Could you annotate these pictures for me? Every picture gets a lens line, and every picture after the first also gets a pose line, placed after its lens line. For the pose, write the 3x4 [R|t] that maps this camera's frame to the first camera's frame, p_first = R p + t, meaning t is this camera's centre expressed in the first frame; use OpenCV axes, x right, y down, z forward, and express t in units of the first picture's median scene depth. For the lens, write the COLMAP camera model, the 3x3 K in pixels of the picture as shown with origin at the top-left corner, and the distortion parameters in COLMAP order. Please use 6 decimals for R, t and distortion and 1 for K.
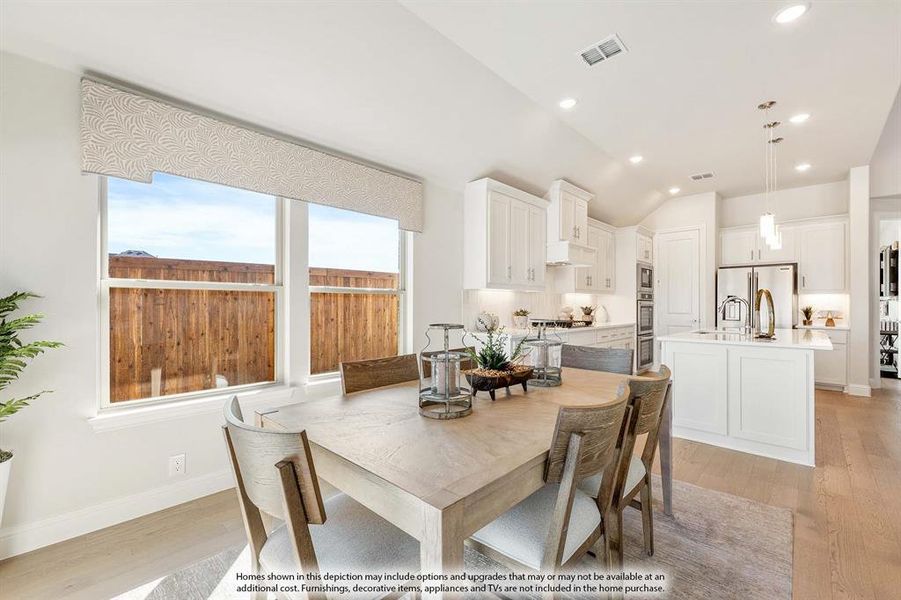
lens RADIAL K [[379.4, 0, 445.8], [0, 379.4, 302.4], [0, 0, 1]] dist [0.000125, -0.000024]
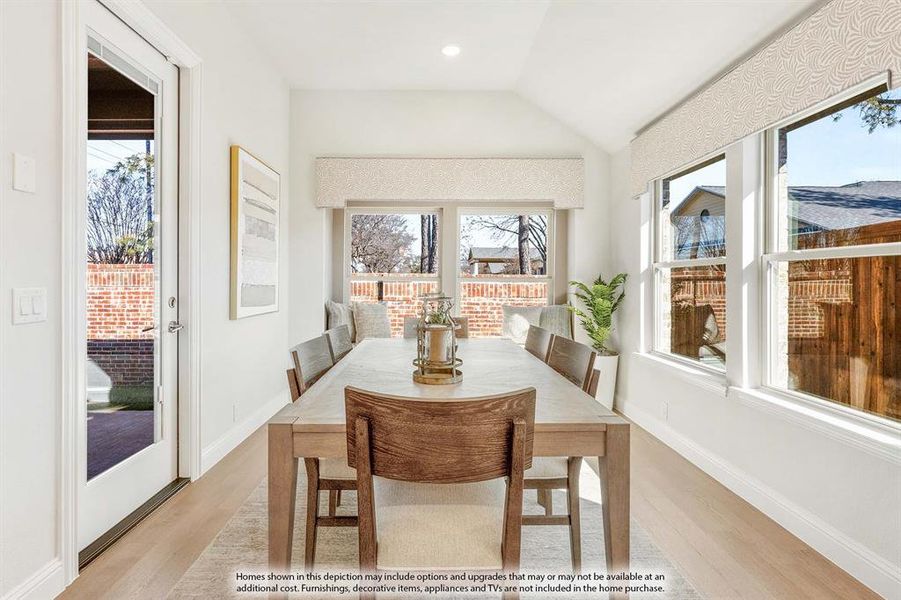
lens RADIAL K [[428.1, 0, 436.5], [0, 428.1, 279.4], [0, 0, 1]] dist [0.001441, 0.000001]
pose [[-0.714197, -0.004578, -0.699930, 0.473658], [0.001864, 0.999963, -0.008443, 0.007946], [0.699943, -0.007335, -0.714161, 0.887737]]
